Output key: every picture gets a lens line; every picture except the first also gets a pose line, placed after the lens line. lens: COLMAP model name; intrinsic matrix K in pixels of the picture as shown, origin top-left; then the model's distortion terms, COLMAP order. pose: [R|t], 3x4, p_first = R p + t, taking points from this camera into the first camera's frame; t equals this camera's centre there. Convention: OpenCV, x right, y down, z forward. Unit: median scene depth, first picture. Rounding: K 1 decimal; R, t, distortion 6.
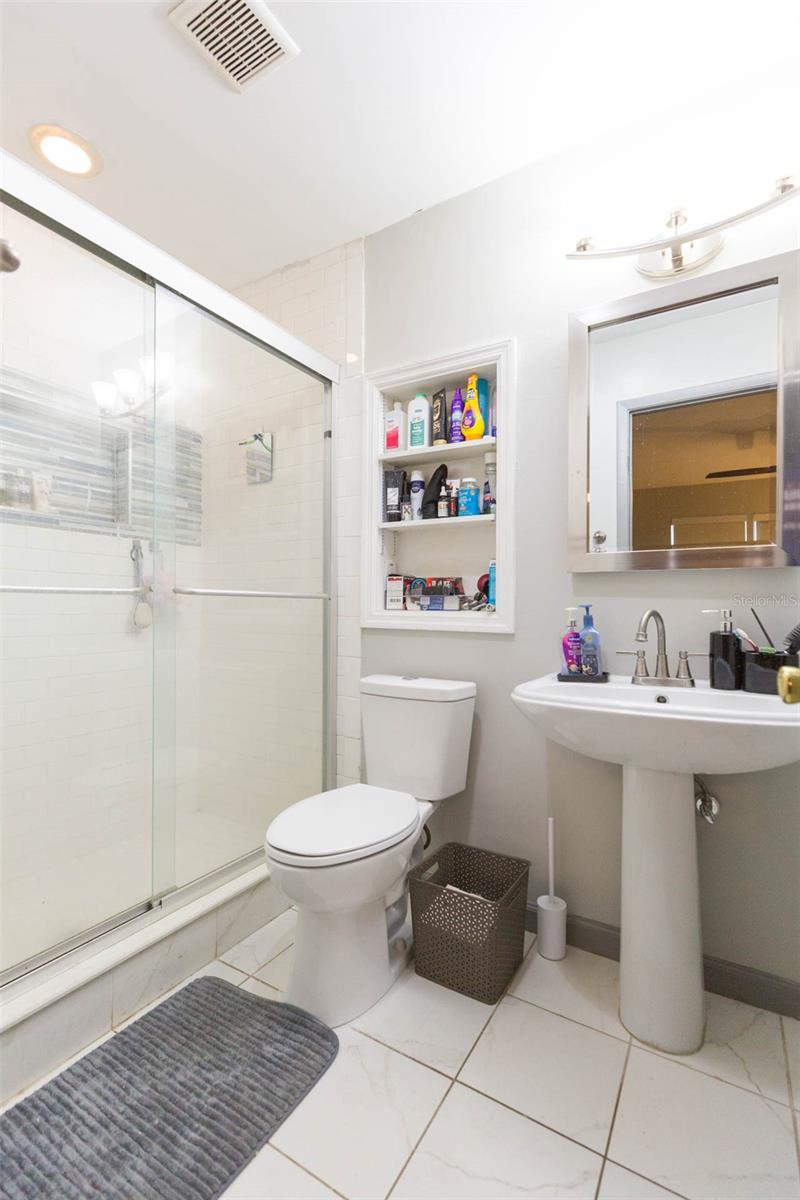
lens RADIAL K [[544.6, 0, 400.0], [0, 544.6, 600.0], [0, 0, 1]] dist [0.002045, -0.000171]
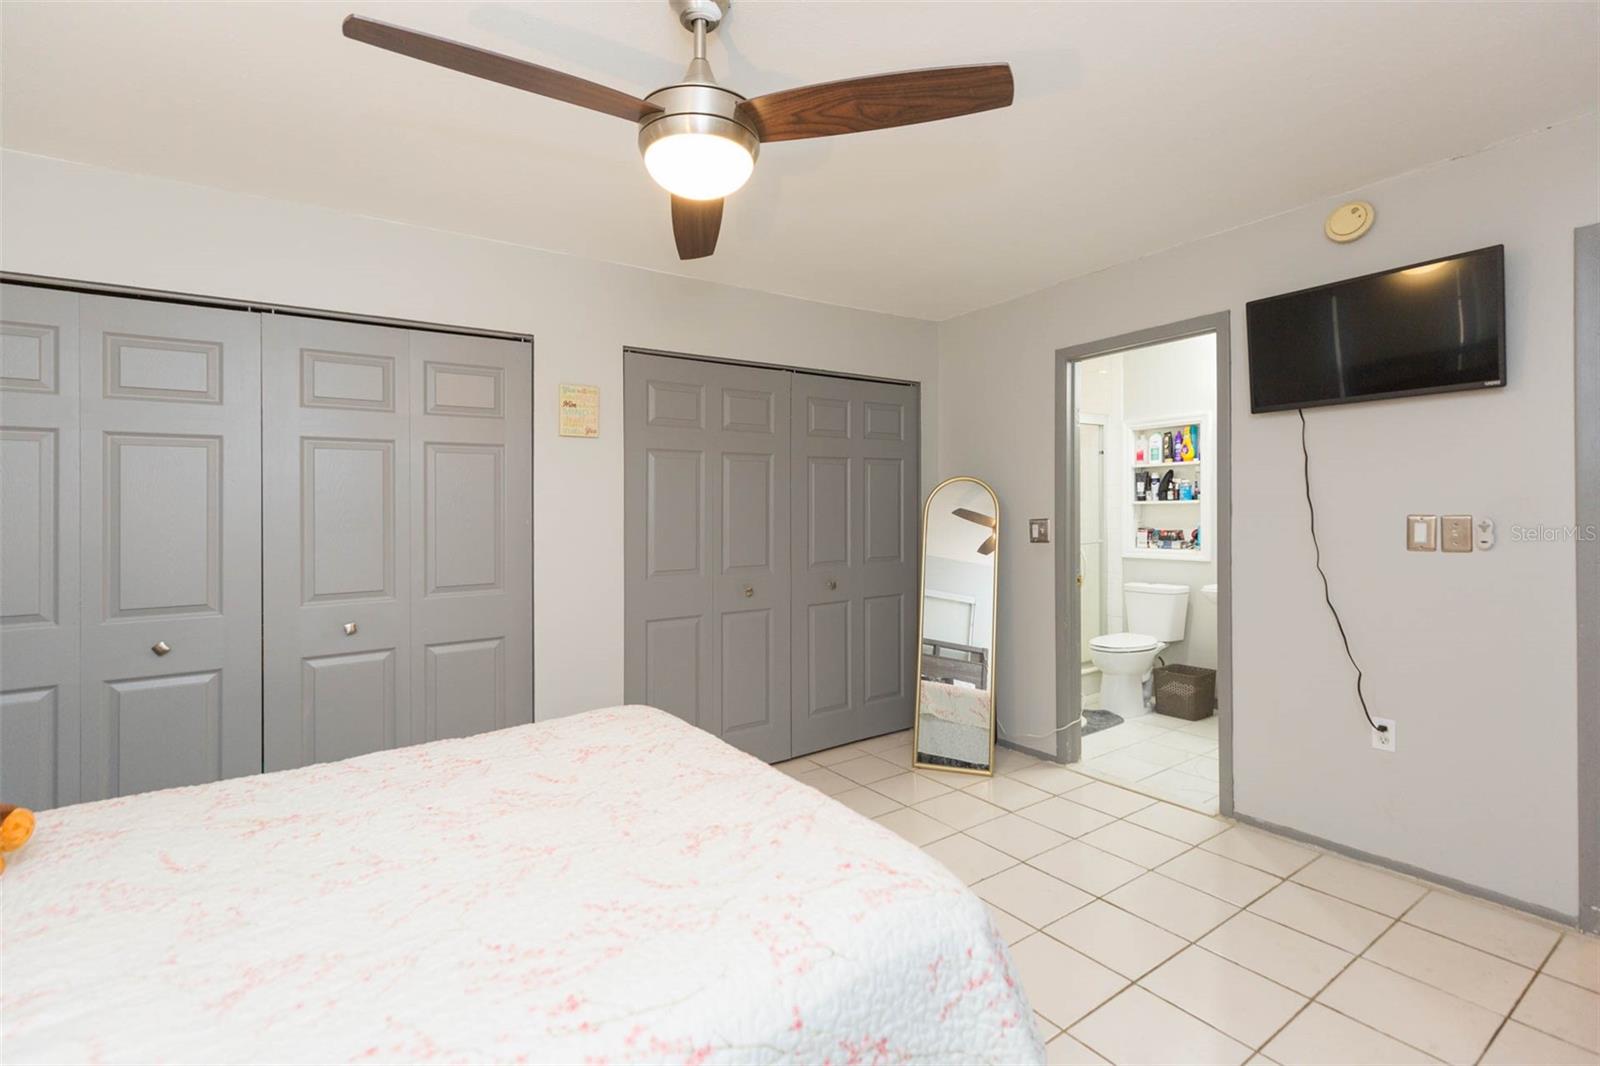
lens RADIAL K [[726.1, 0, 800.7], [0, 726.1, 520.6], [0, 0, 1]] dist [0.002045, -0.000171]
pose [[0.913778, -0.006757, -0.406157, -0.069161], [0.007822, 0.999969, 0.000962, -0.088725], [0.406138, -0.004056, 0.913803, -1.786461]]
